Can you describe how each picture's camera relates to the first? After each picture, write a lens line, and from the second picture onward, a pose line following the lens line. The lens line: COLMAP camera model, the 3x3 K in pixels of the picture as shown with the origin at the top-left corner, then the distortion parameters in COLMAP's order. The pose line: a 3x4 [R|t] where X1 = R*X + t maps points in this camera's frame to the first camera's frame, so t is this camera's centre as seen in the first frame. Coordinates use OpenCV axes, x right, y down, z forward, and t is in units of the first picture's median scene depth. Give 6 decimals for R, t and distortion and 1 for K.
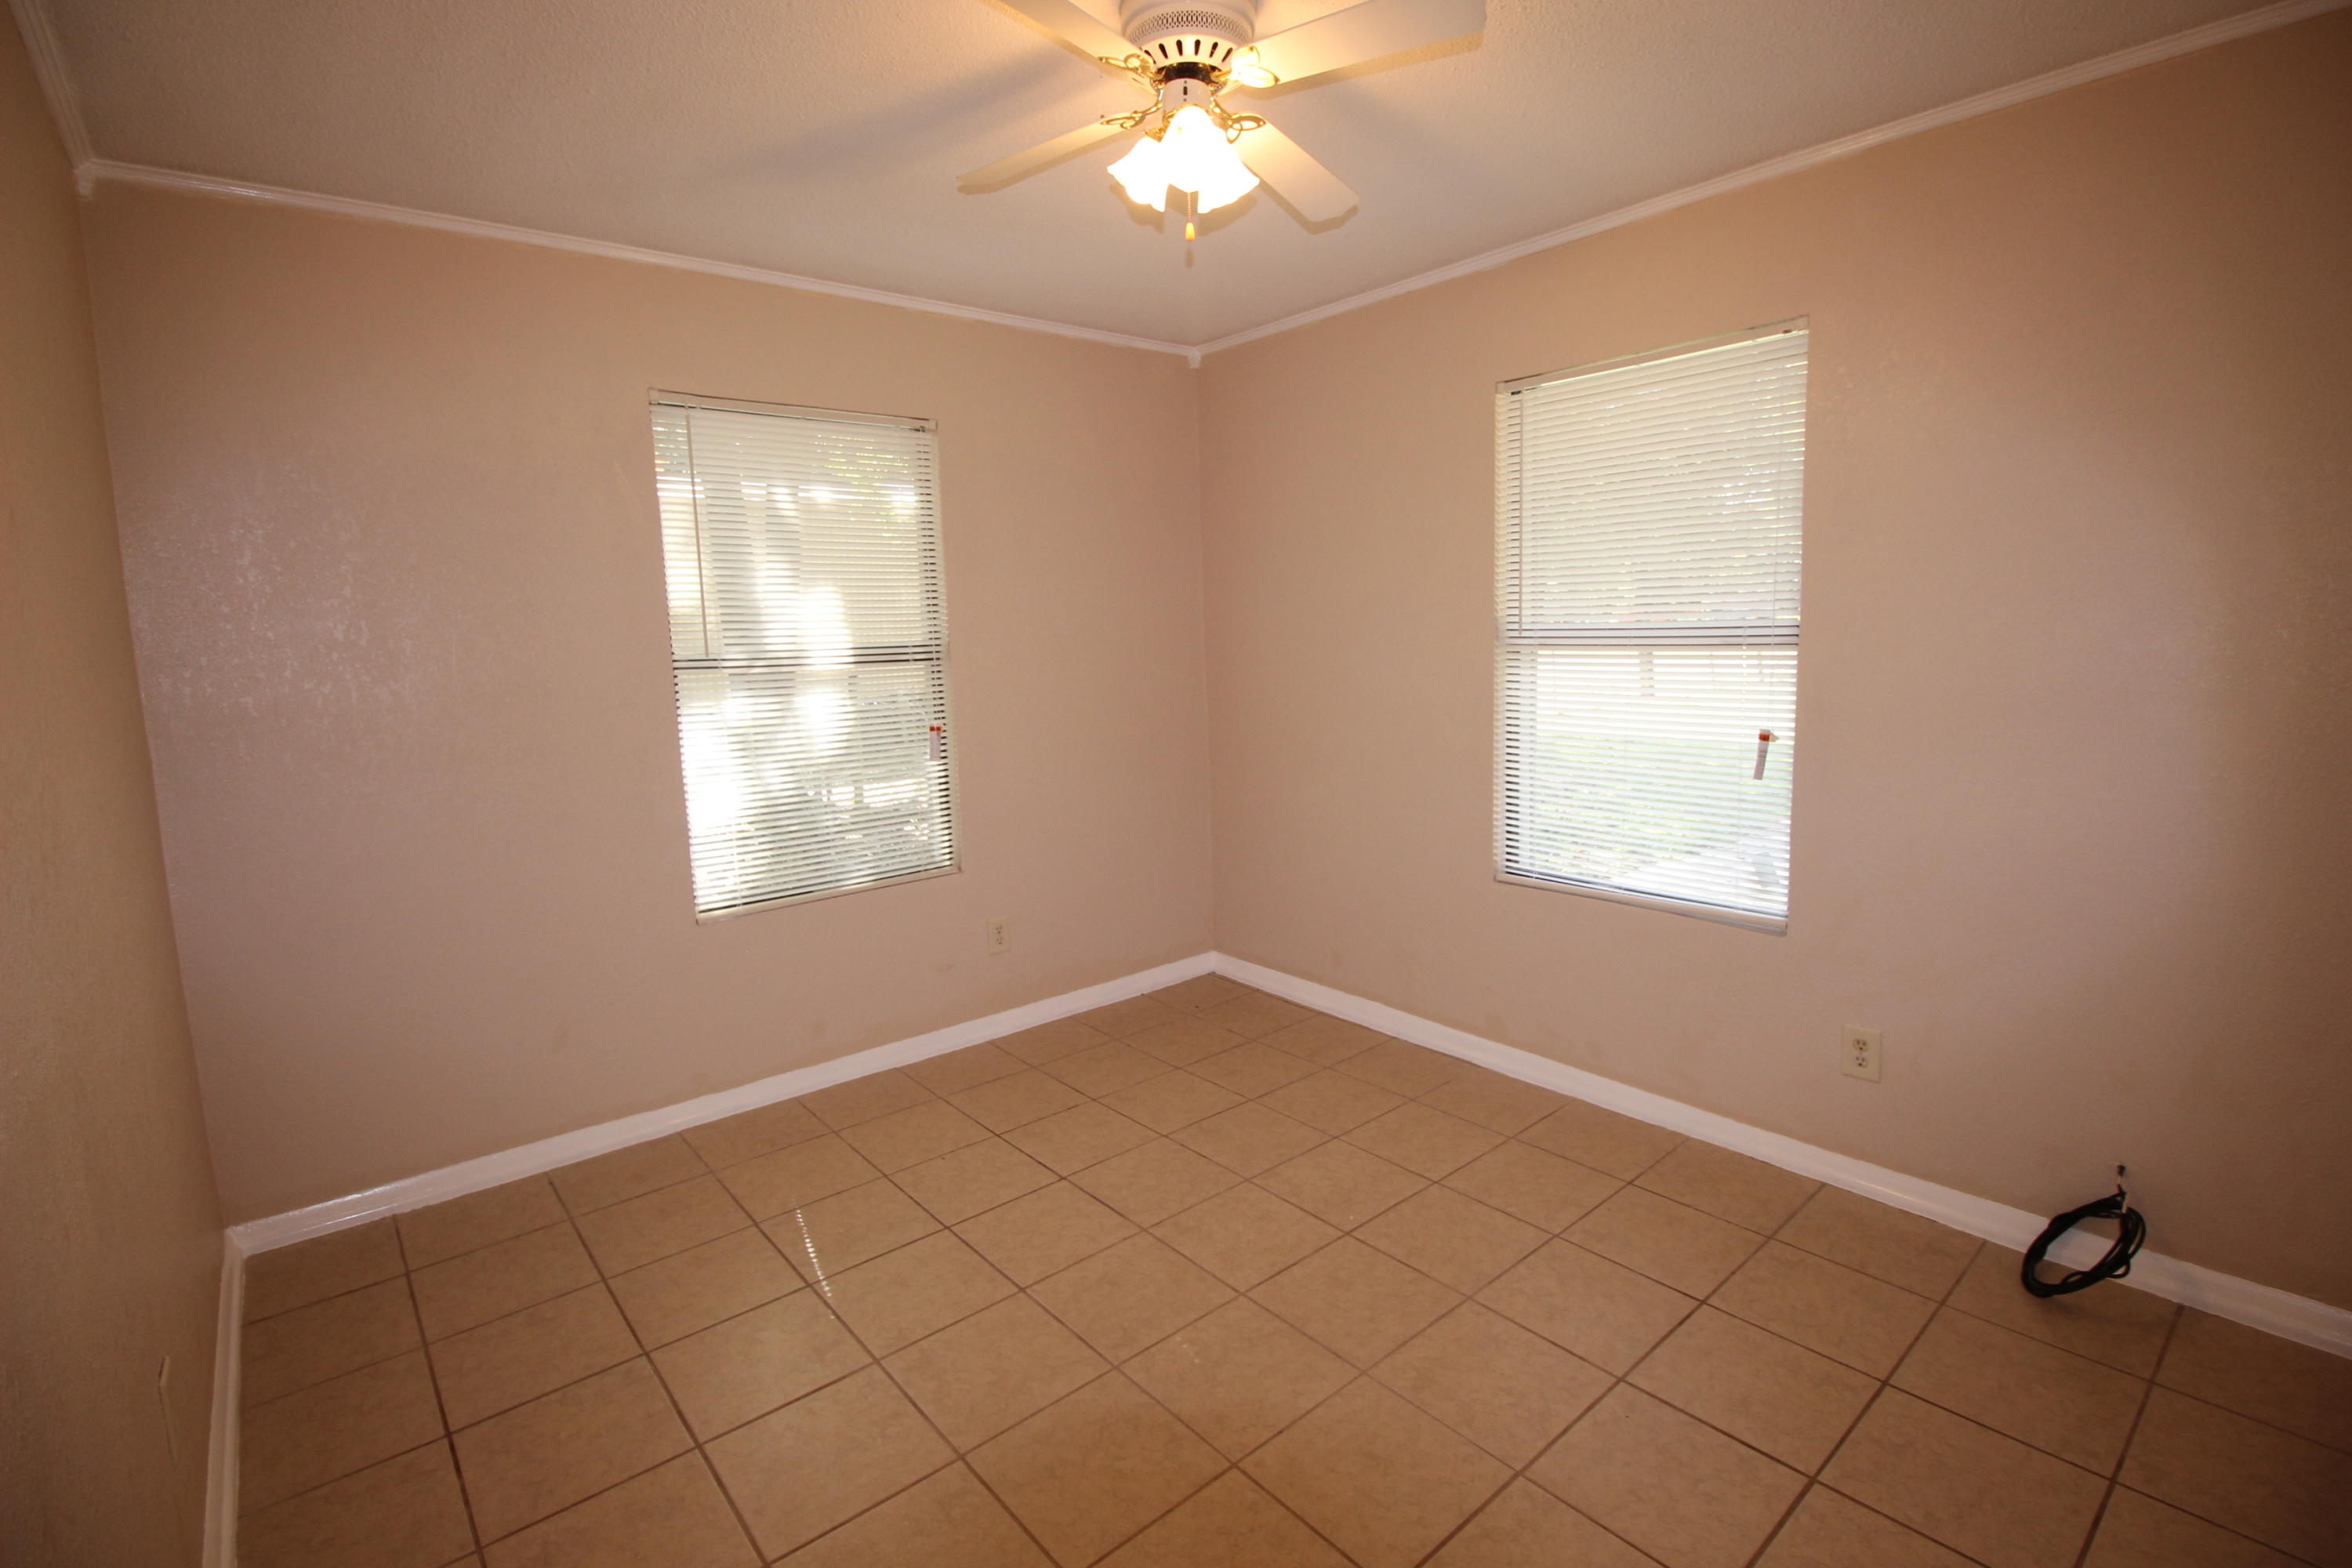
lens RADIAL K [[1088.5, 0, 1163.7], [0, 1088.5, 767.3], [0, 0, 1]] dist [-0.025699, -0.006014]
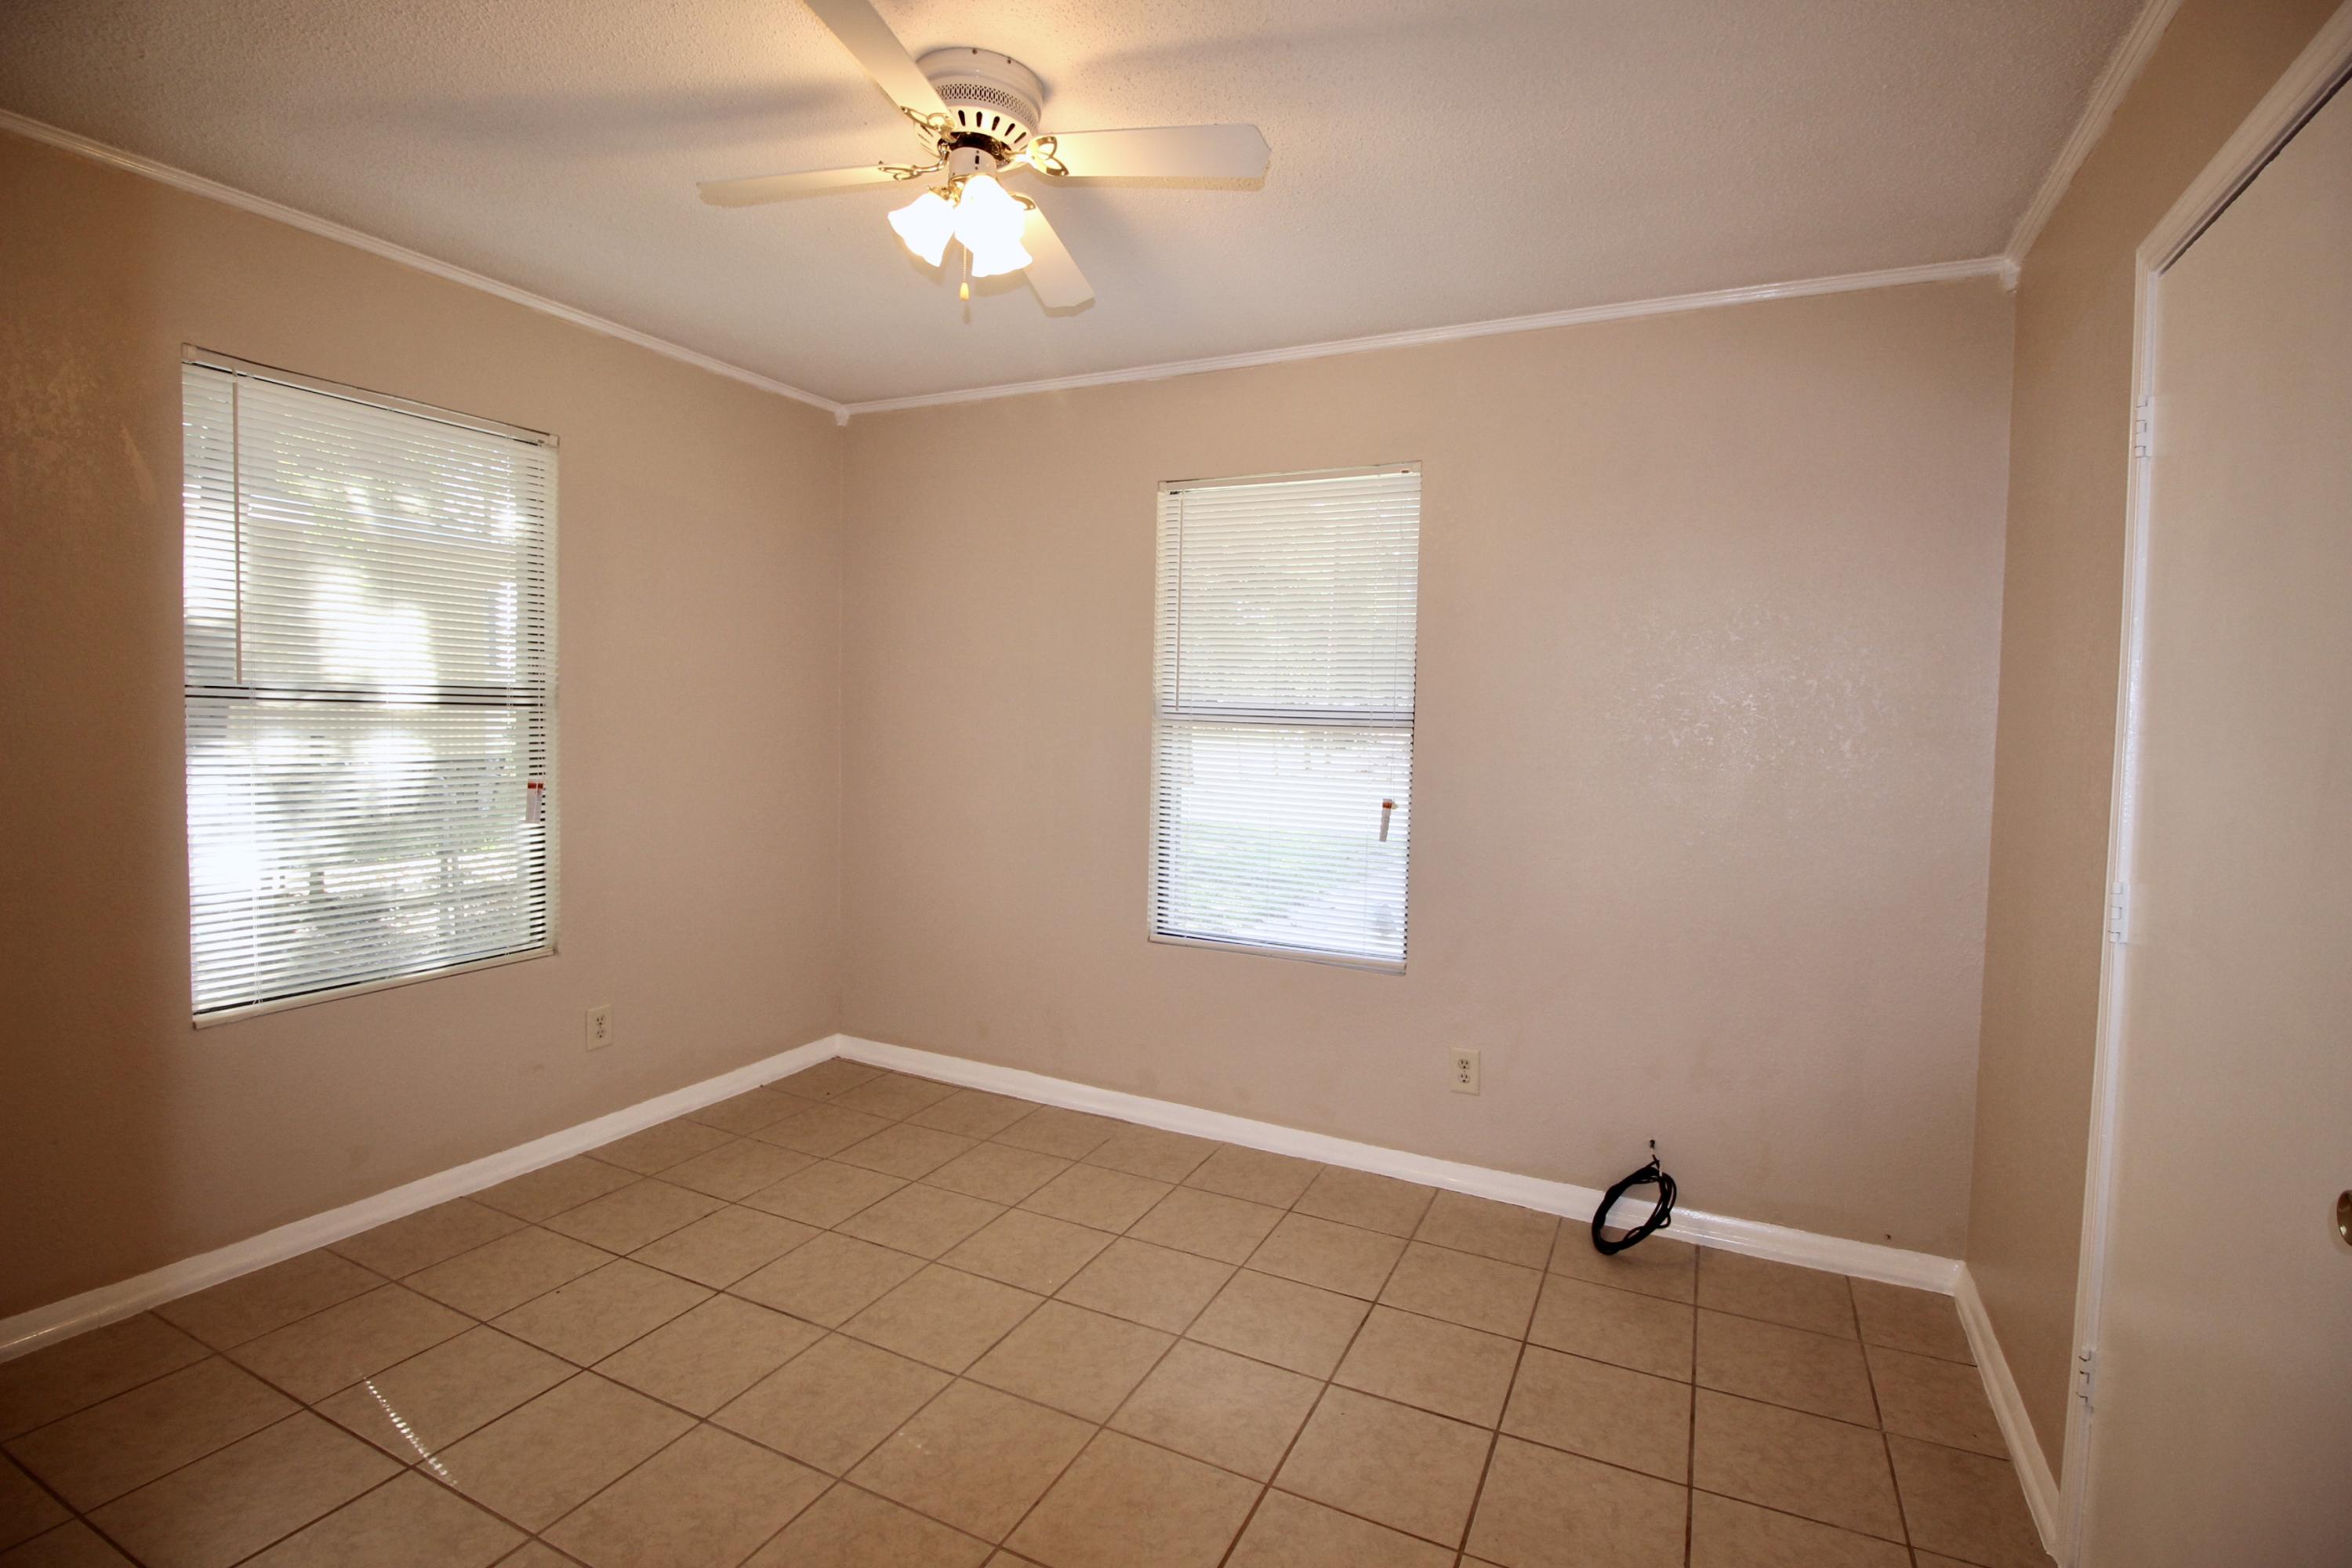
lens RADIAL K [[1088.5, 0, 1205.6], [0, 1088.5, 758.2], [0, 0, 1]] dist [-0.025699, -0.006014]
pose [[0.906180, 0.035748, 0.421379, -0.123979], [0.000463, 0.996336, -0.085521, 0.022101], [-0.422892, 0.077693, 0.902843, 0.008692]]
